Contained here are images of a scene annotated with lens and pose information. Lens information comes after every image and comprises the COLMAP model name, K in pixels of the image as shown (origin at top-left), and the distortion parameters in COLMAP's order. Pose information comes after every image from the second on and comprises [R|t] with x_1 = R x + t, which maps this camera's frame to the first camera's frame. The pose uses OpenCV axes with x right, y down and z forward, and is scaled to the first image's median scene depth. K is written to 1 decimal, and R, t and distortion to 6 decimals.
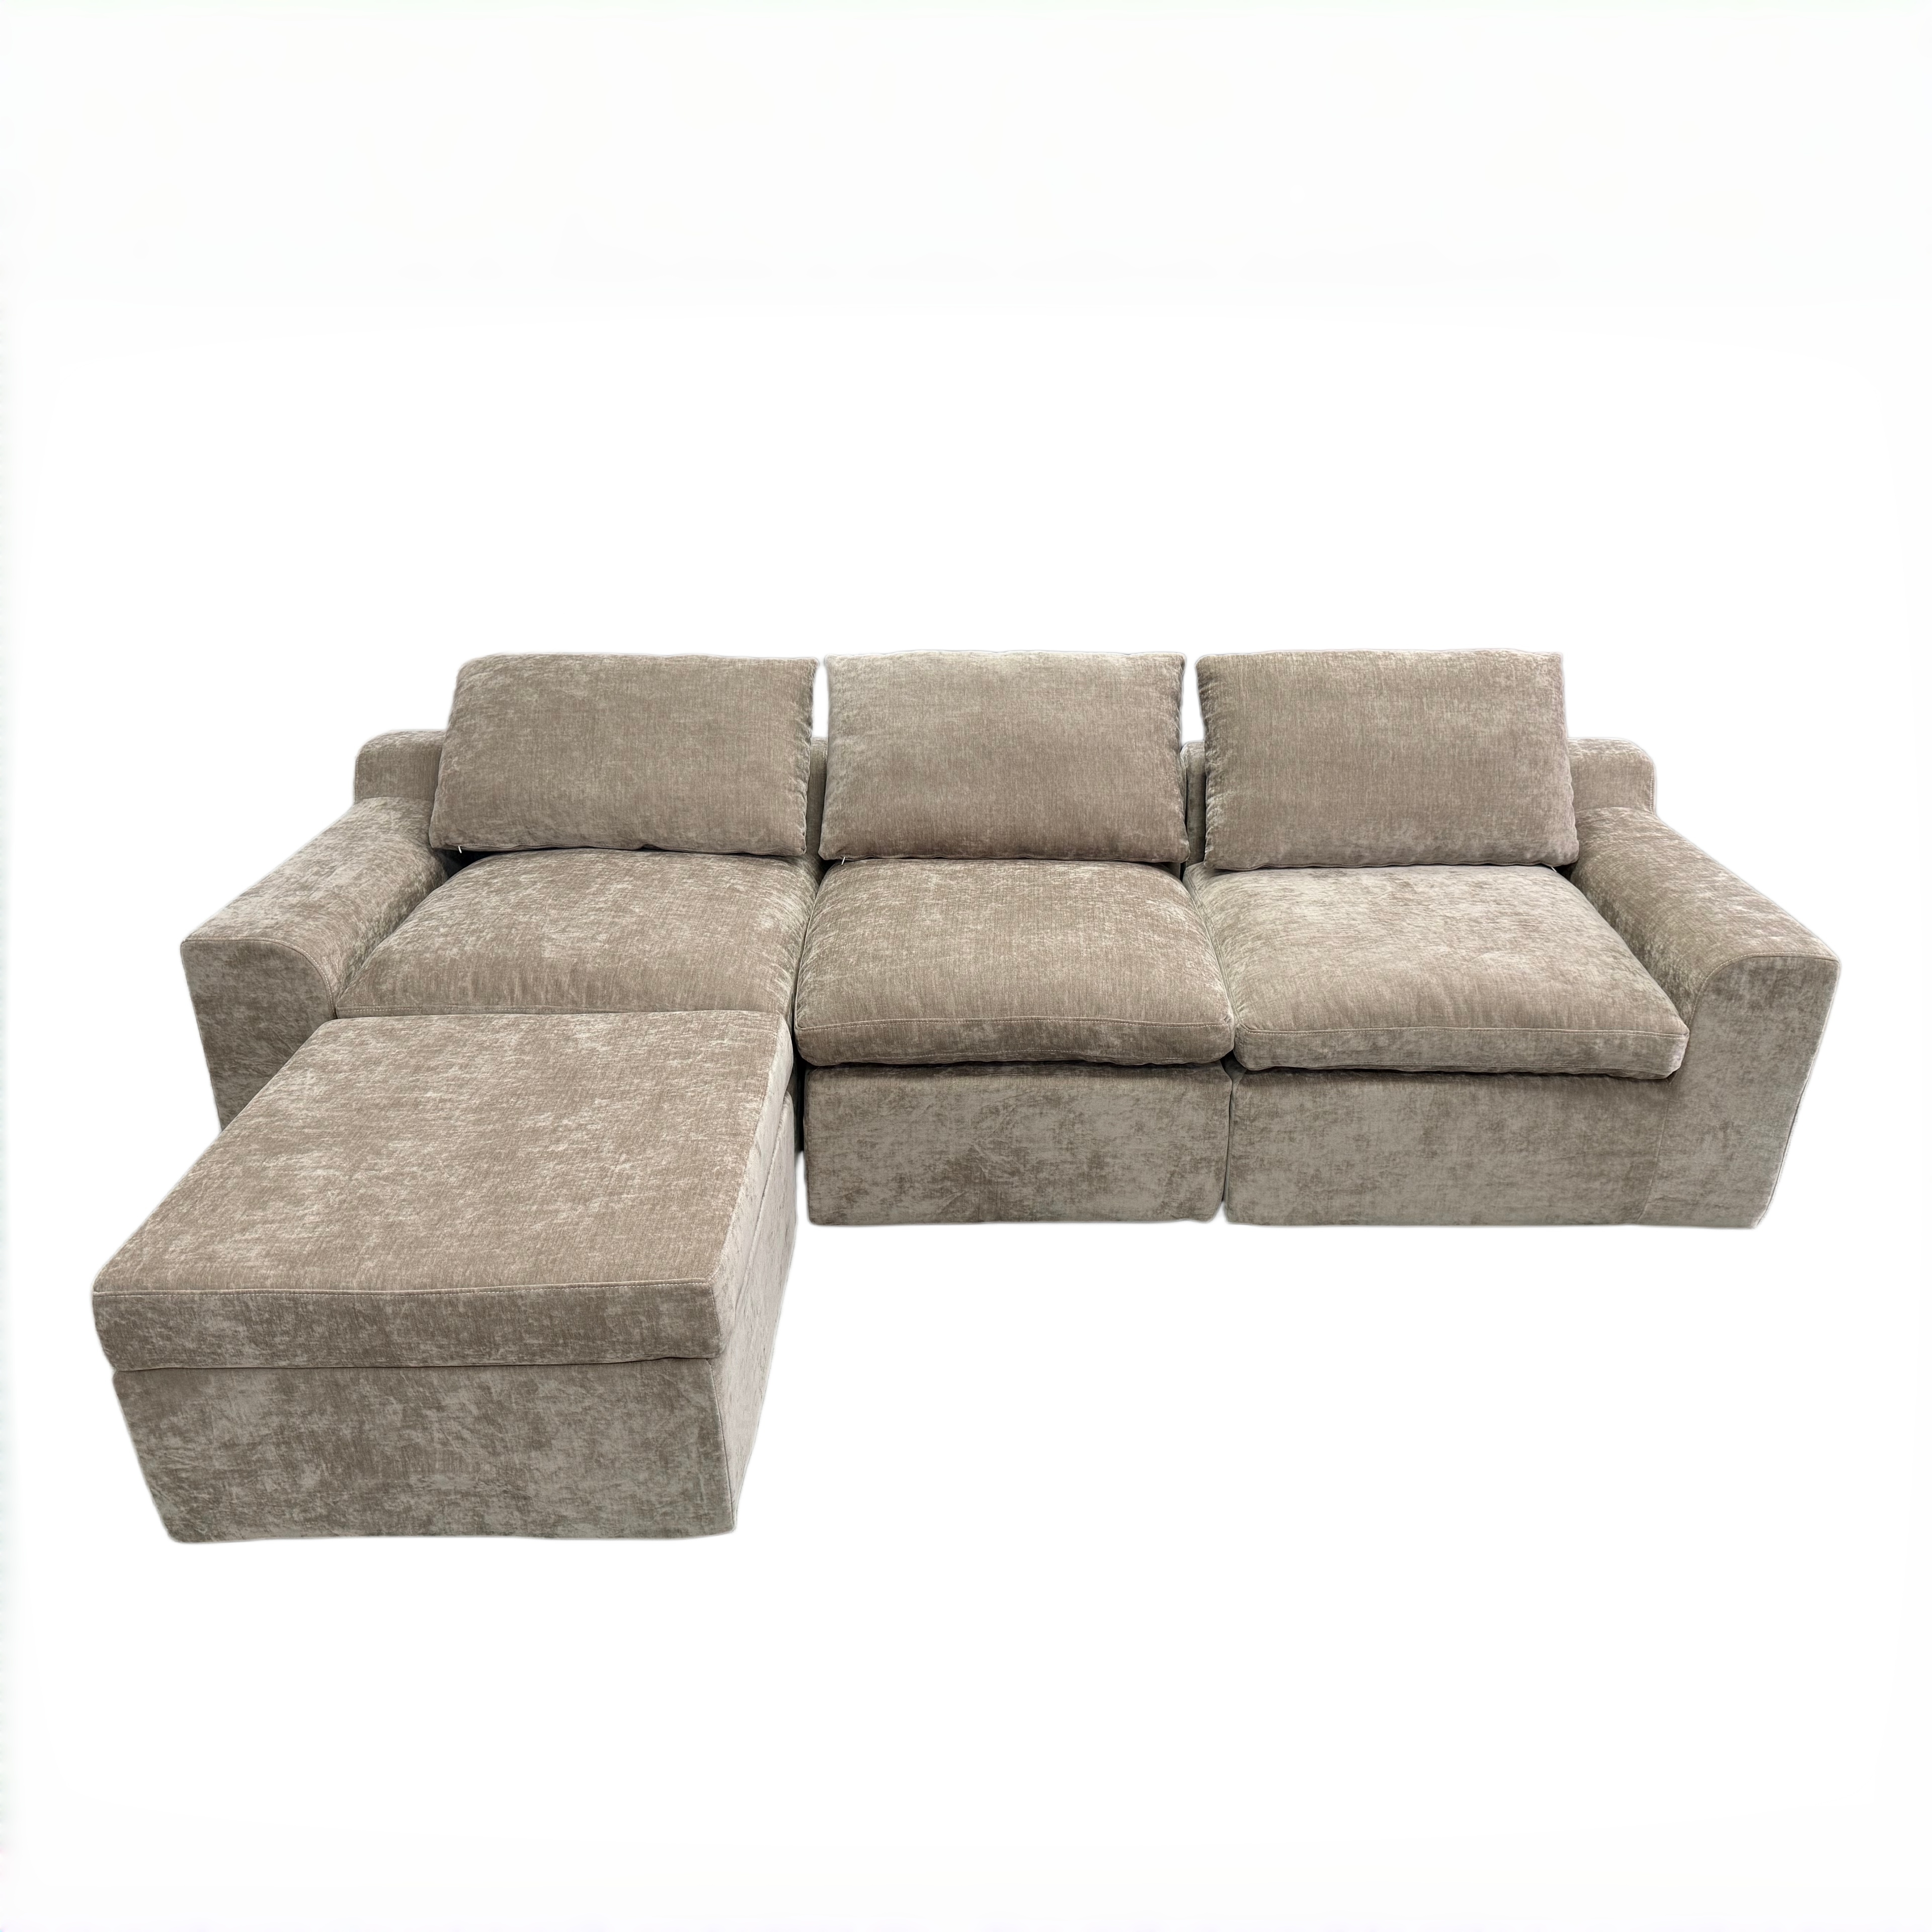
lens RADIAL K [[1365.1, 0, 966.6], [0, 1365.1, 1121.1], [0, 0, 1]] dist [0.021077, -0.002682]
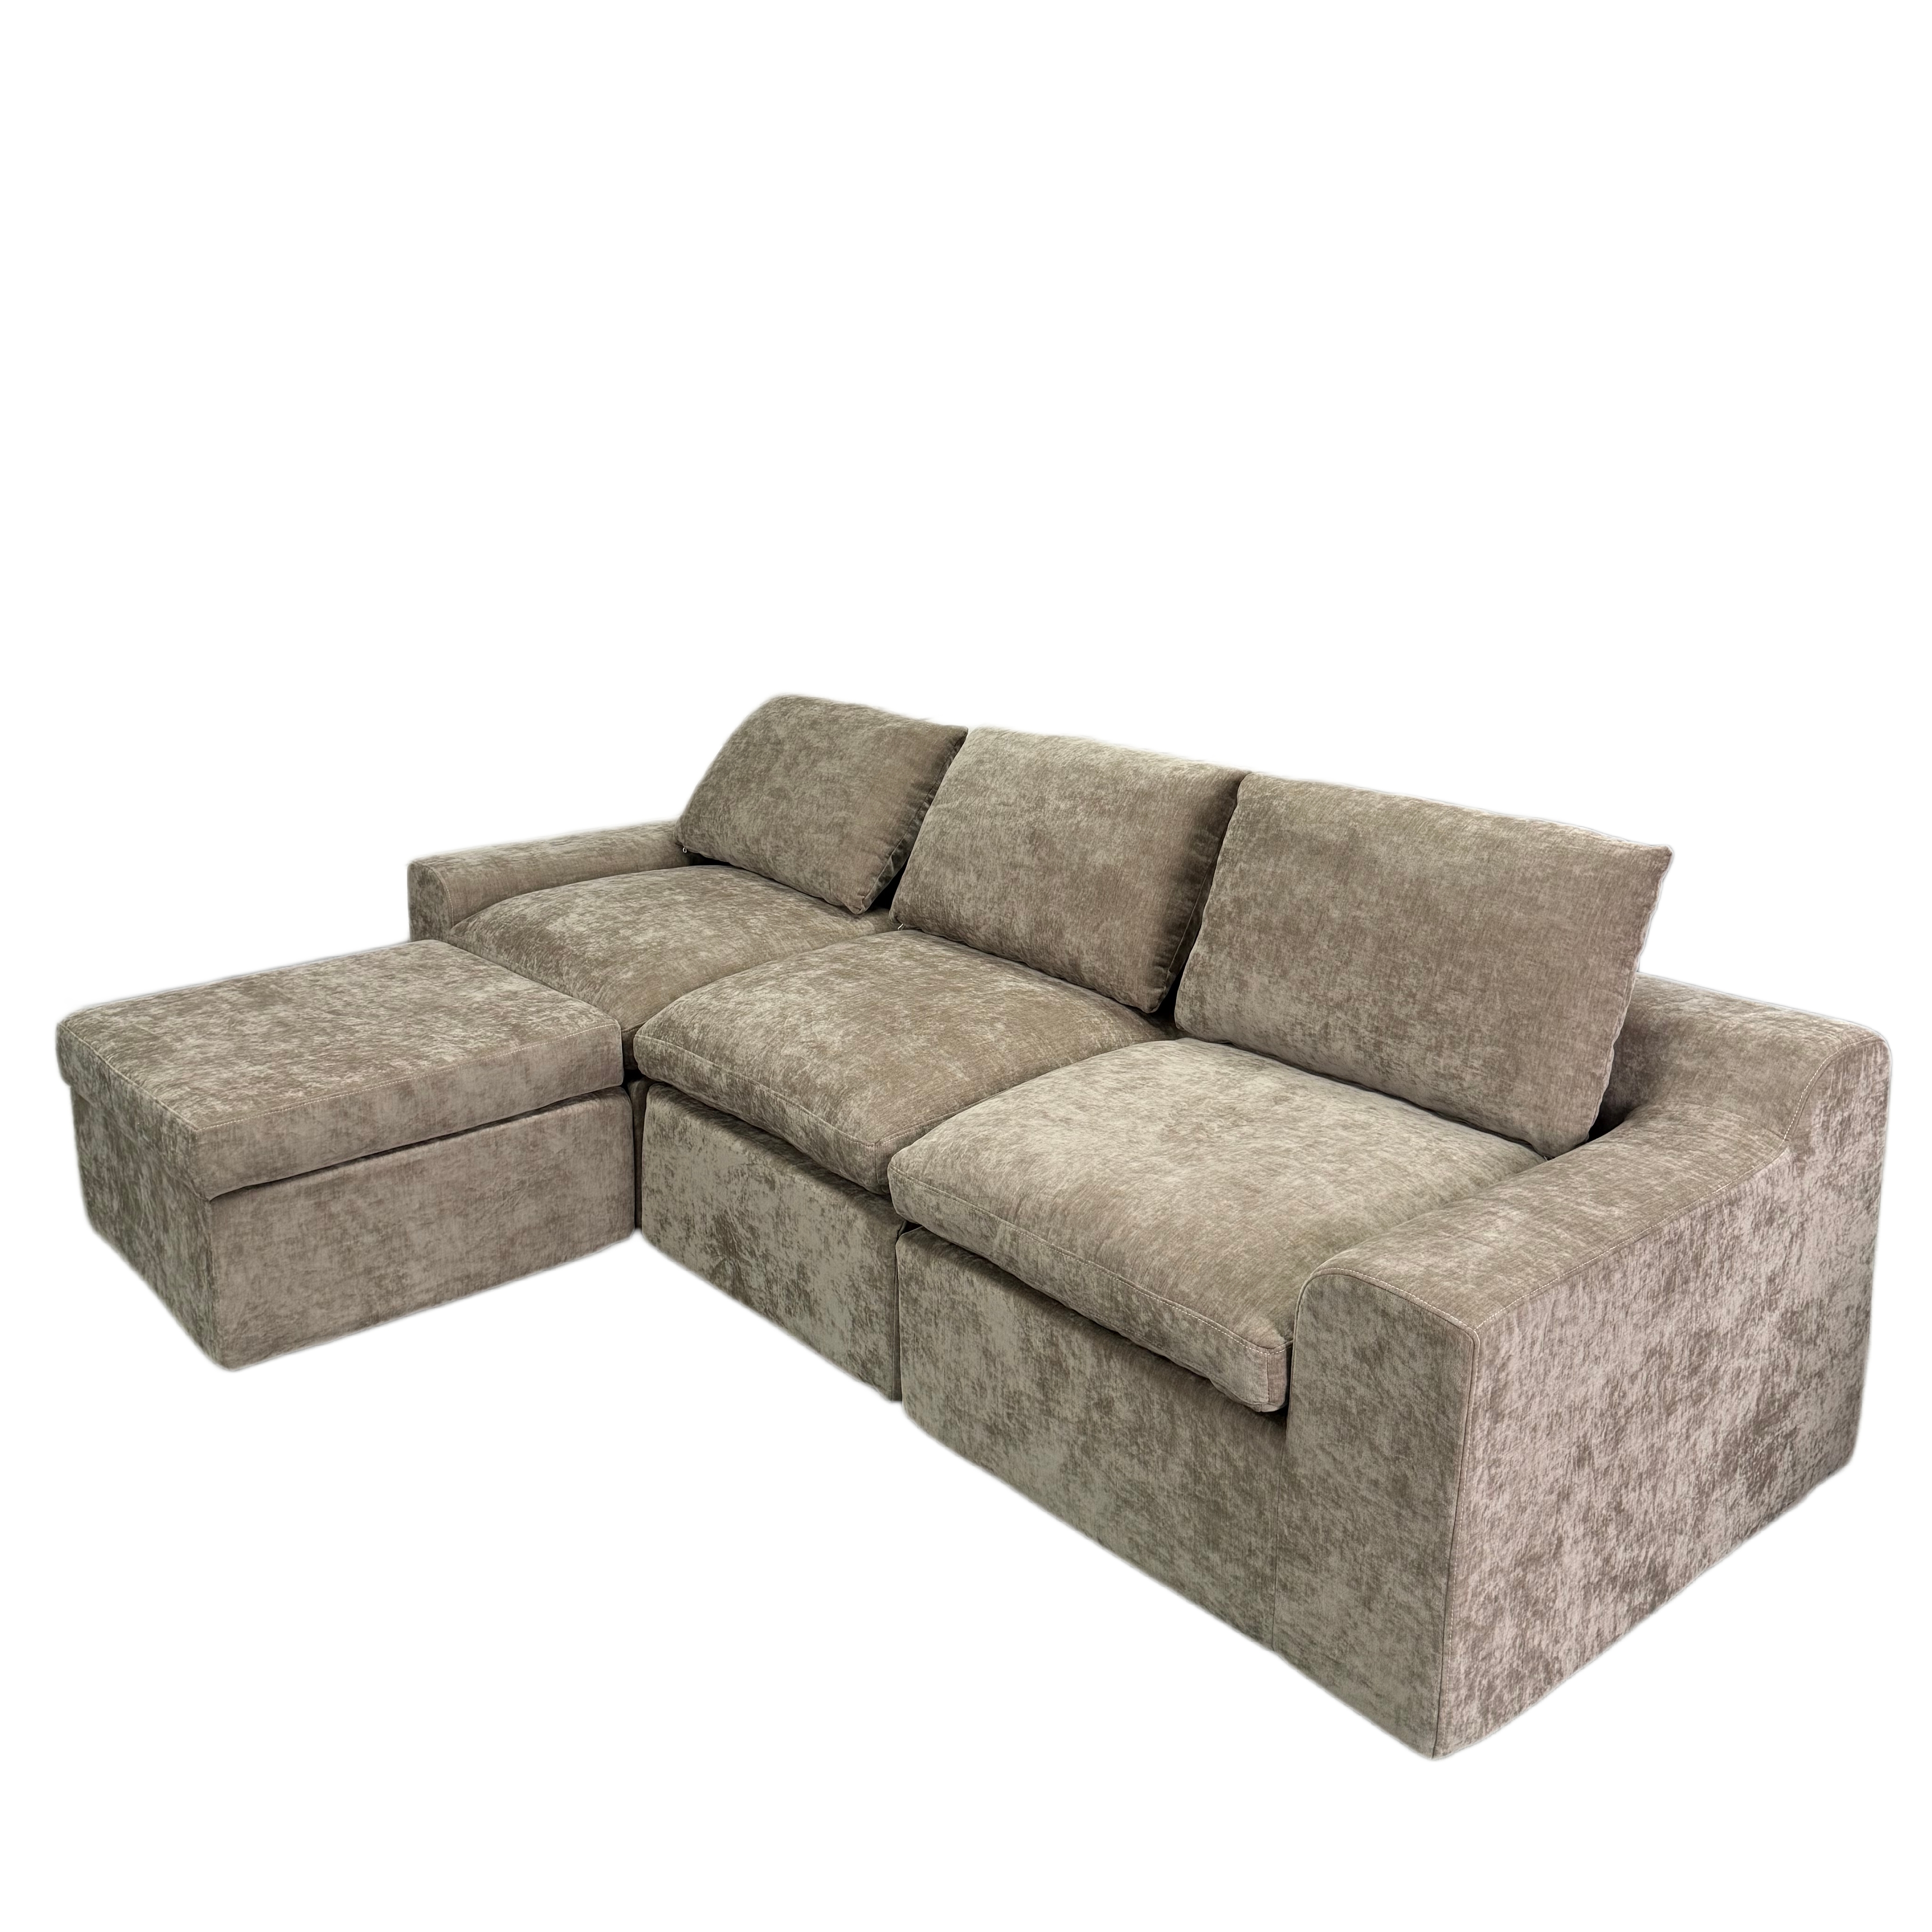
lens RADIAL K [[1736.8, 0, 966.0], [0, 1736.8, 966.0], [0, 0, 1]] dist [-0.013095, 0.000527]
pose [[0.611411, 0.201736, -0.765166, 0.978488], [-0.388598, 0.918876, -0.068250, -0.116206], [0.689324, 0.339071, 0.640206, 0.291496]]
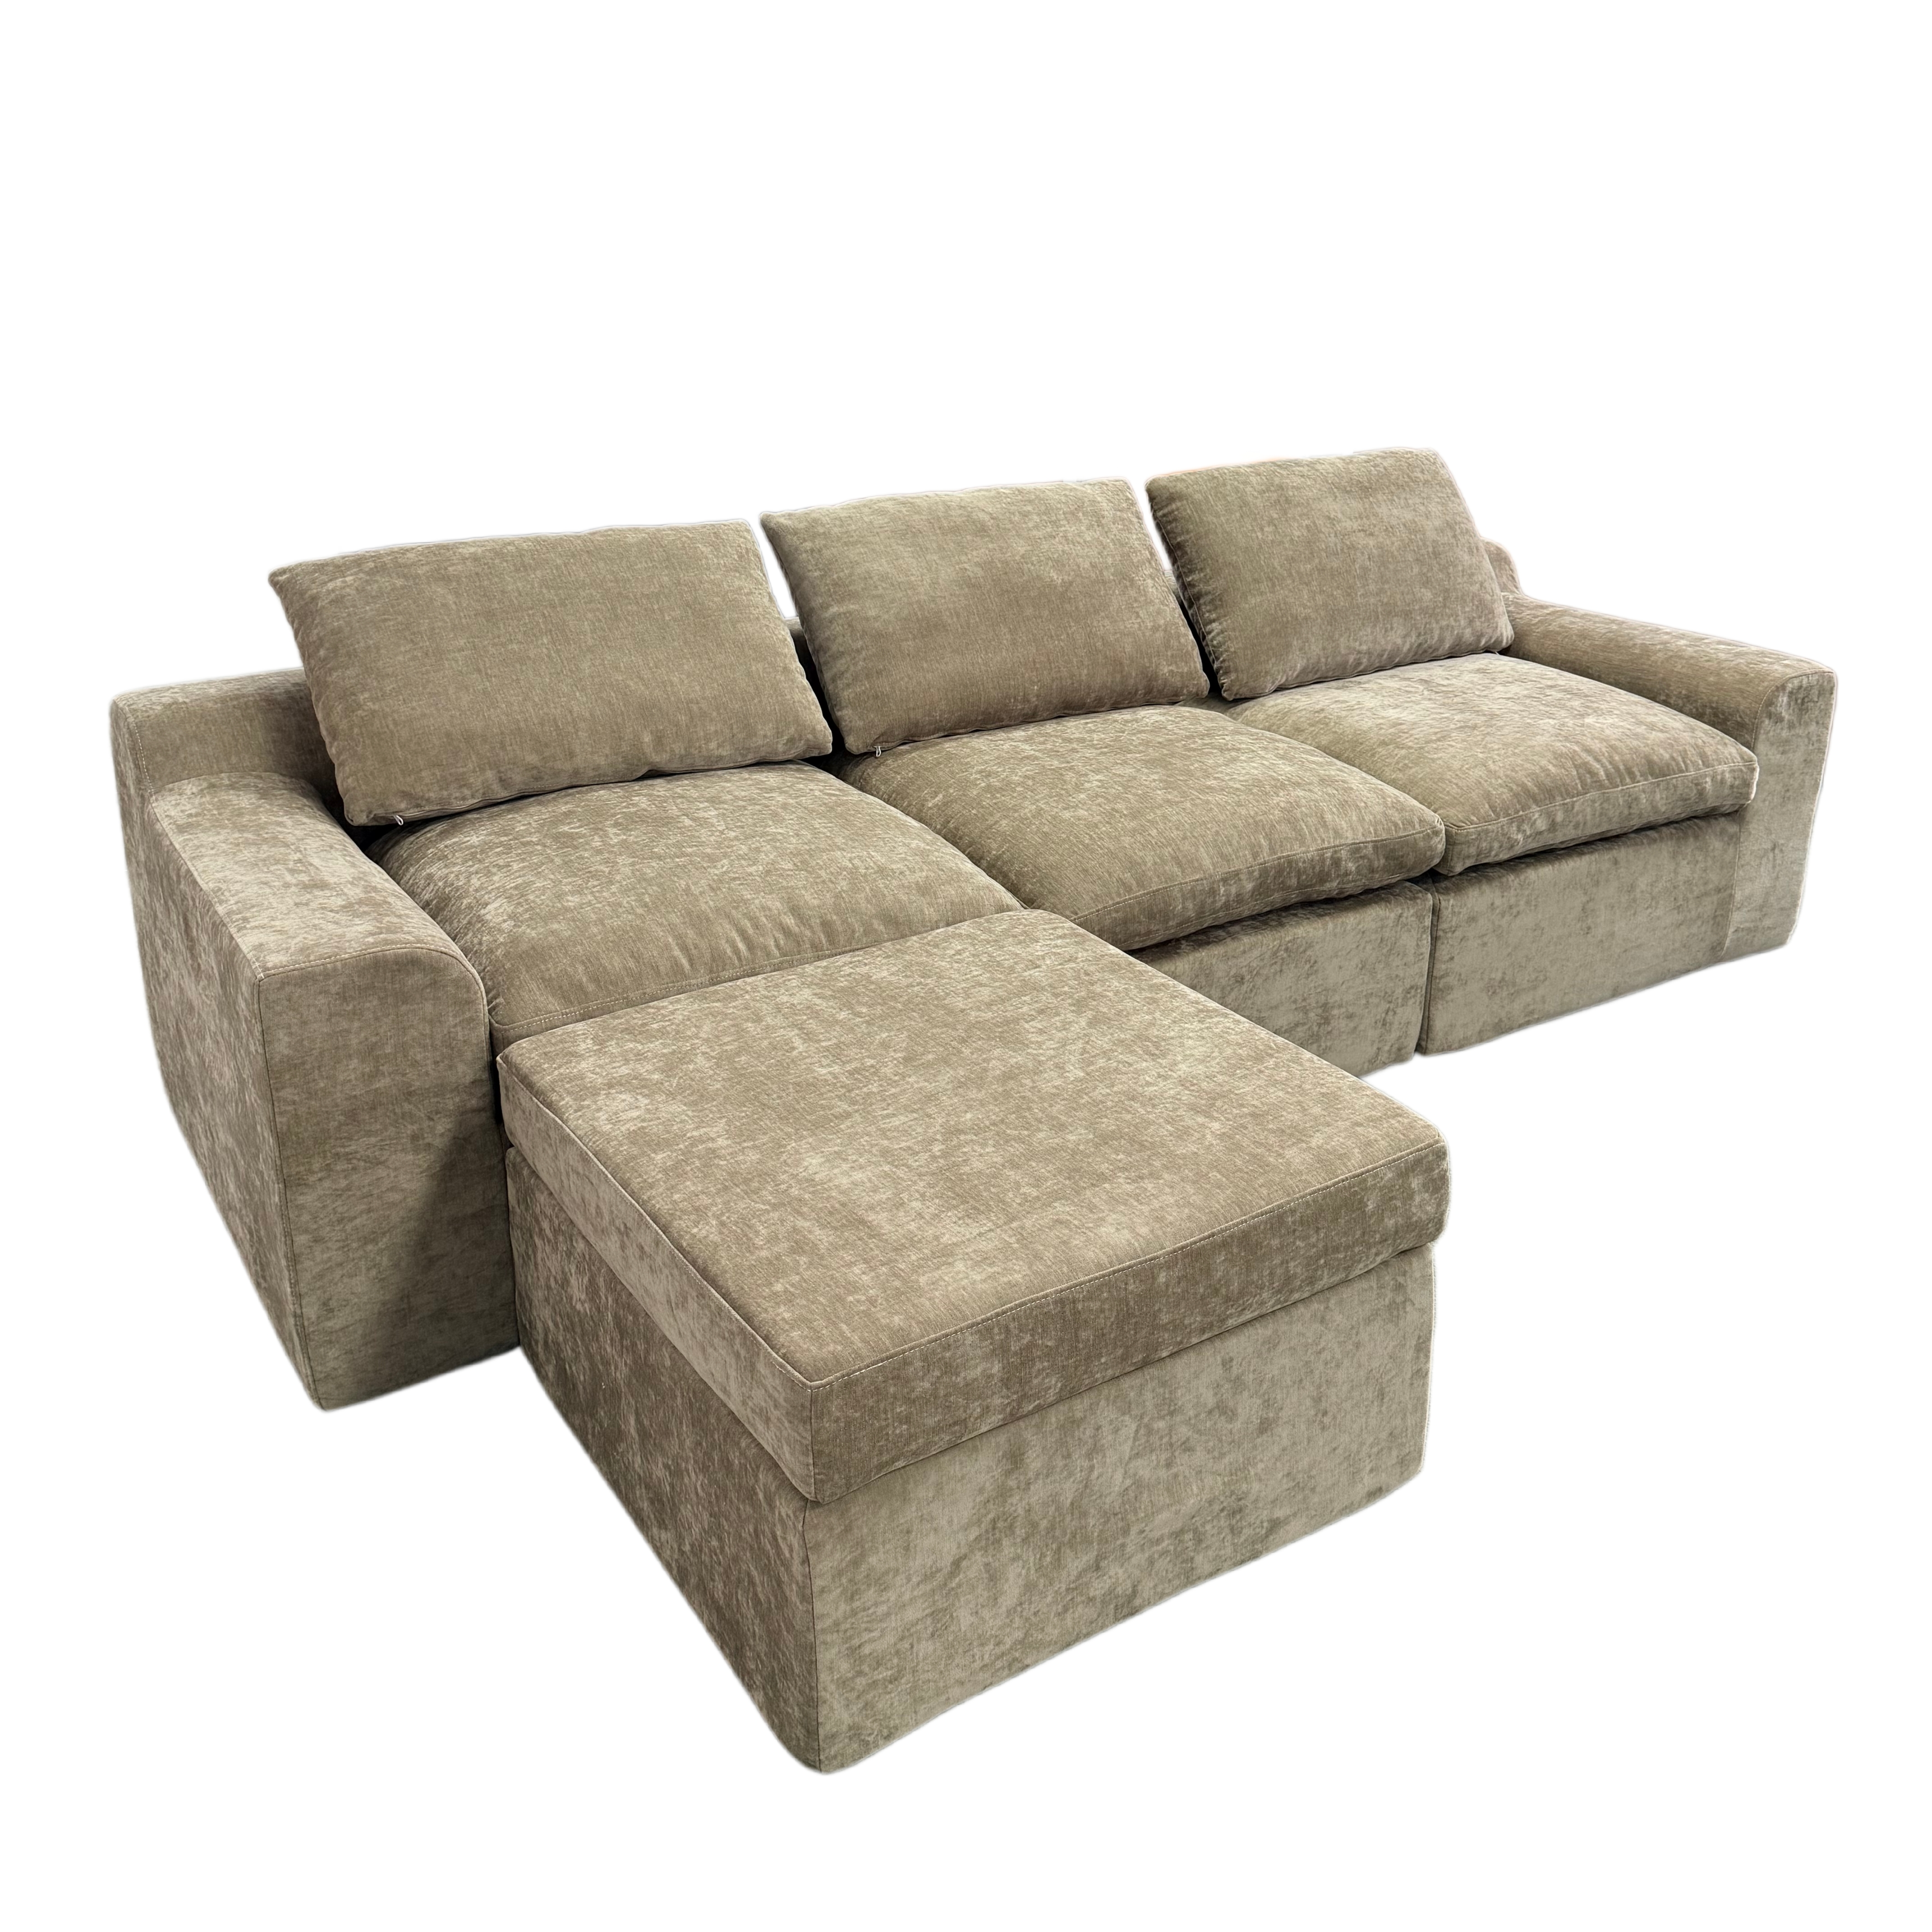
lens RADIAL K [[1736.8, 0, 966.0], [0, 1736.8, 966.0], [0, 0, 1]] dist [-0.013095, 0.000527]
pose [[0.854412, -0.211972, 0.474393, -0.620767], [0.268120, 0.961922, -0.053088, -0.003999], [-0.445075, 0.172553, 0.878711, 0.126064]]
